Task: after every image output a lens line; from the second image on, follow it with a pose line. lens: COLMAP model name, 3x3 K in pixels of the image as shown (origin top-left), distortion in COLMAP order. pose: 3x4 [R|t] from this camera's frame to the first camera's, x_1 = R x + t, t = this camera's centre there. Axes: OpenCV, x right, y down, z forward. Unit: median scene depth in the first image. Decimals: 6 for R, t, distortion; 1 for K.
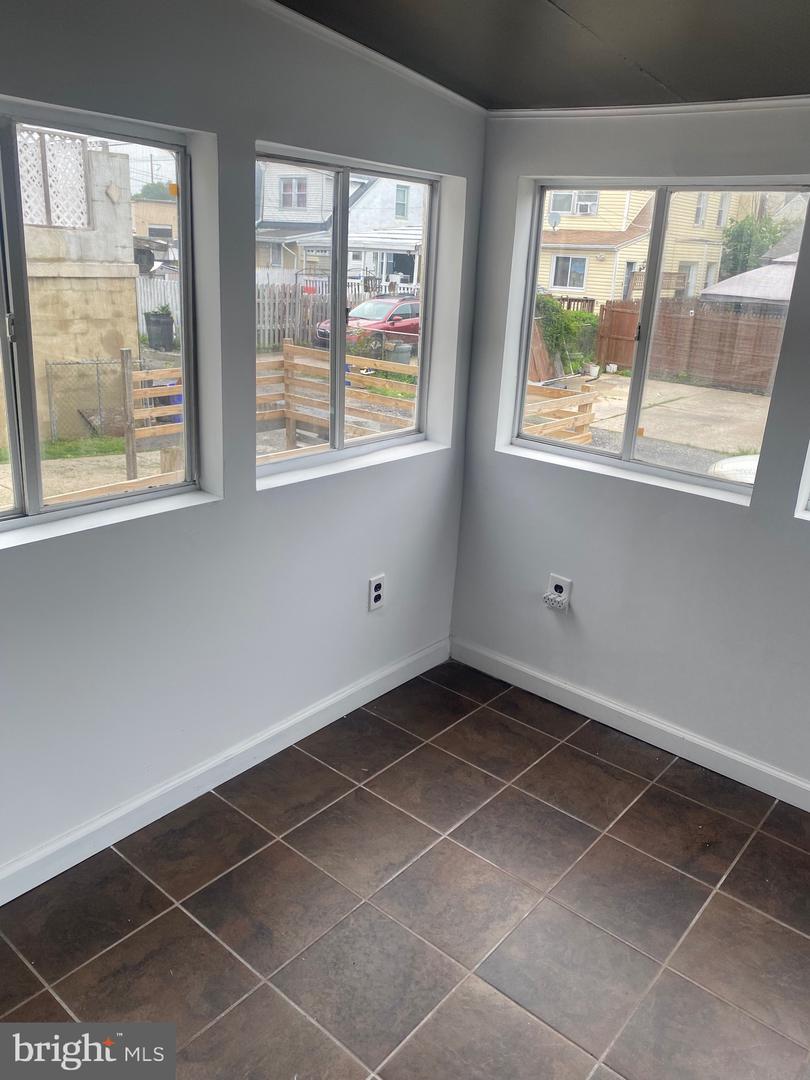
lens RADIAL K [[832.5, 0, 406.7], [0, 832.5, 539.2], [0, 0, 1]] dist [0.025493, -0.029477]
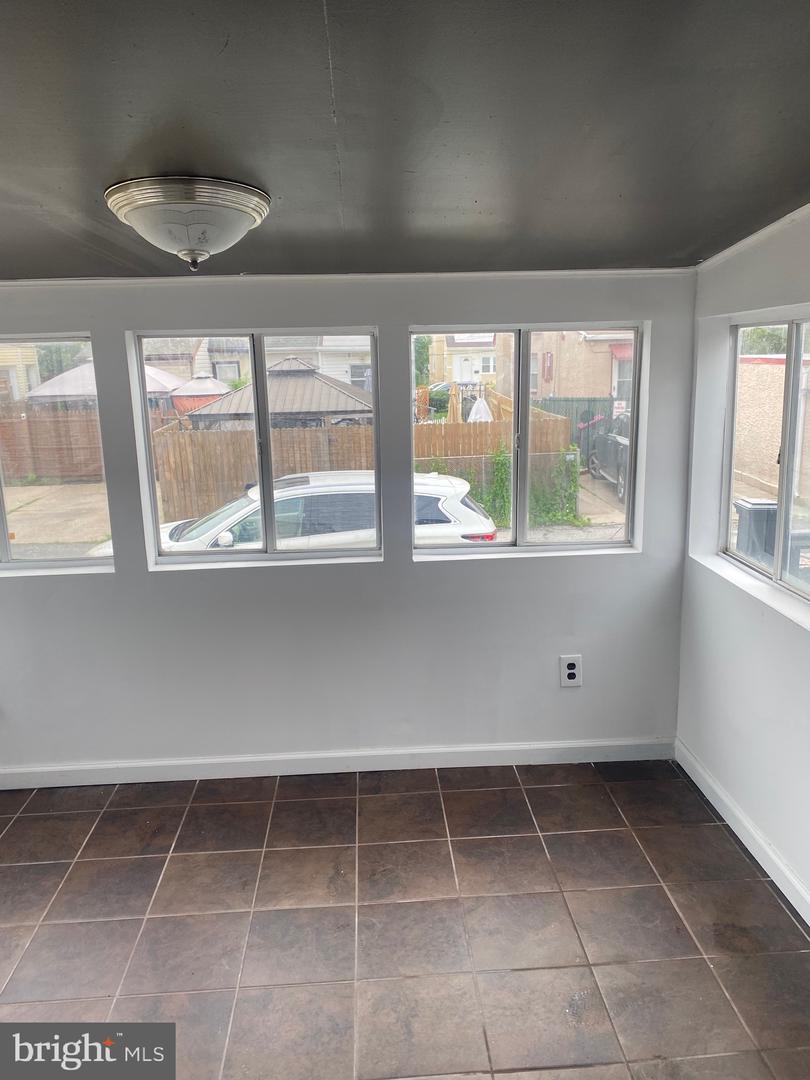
lens RADIAL K [[832.5, 0, 400.4], [0, 832.5, 536.2], [0, 0, 1]] dist [0.025493, -0.029477]
pose [[0.733100, -0.212769, 0.645983, -0.090492], [0.284415, 0.958676, -0.007010, 0.041609], [-0.617797, 0.188866, 0.763320, -0.273074]]
